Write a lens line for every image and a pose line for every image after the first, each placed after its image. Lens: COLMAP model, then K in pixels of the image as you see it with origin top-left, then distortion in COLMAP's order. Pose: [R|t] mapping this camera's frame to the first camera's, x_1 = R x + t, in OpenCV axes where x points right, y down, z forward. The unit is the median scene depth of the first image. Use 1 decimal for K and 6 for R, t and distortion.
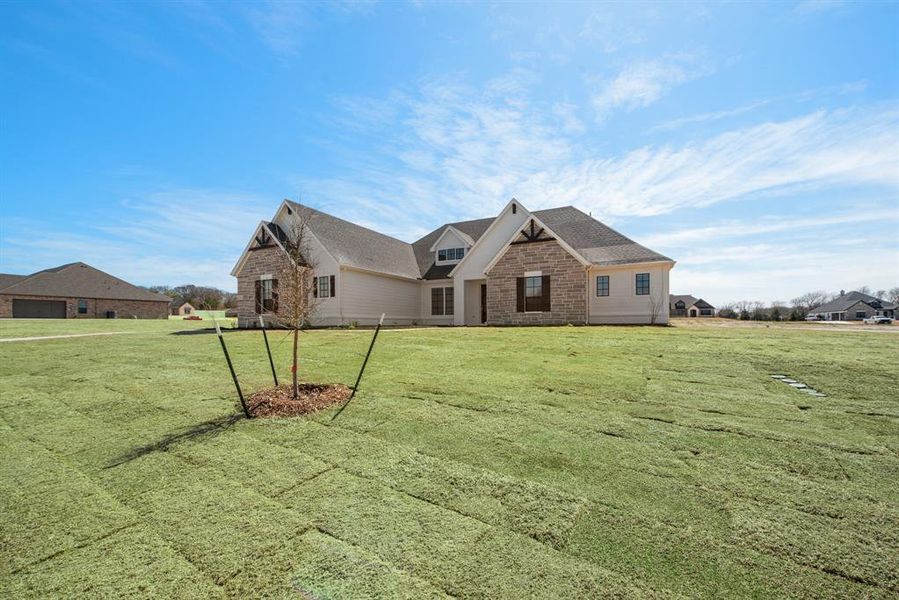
lens RADIAL K [[345.8, 0, 449.3], [0, 345.8, 299.3], [0, 0, 1]] dist [0.000527, -0.000034]
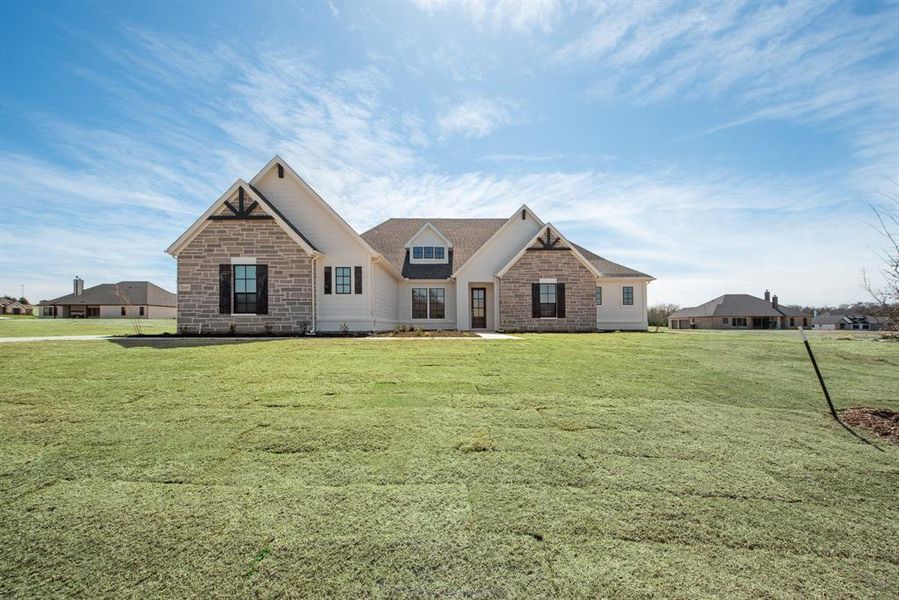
lens RADIAL K [[350.3, 0, 448.2], [0, 350.3, 297.2], [0, 0, 1]] dist [0.004041, 0.000118]
pose [[0.900784, 0.043629, 0.432071, -0.458545], [-0.038137, 0.999044, -0.021372, 0.008467], [-0.432590, 0.002774, 0.901586, 0.186310]]
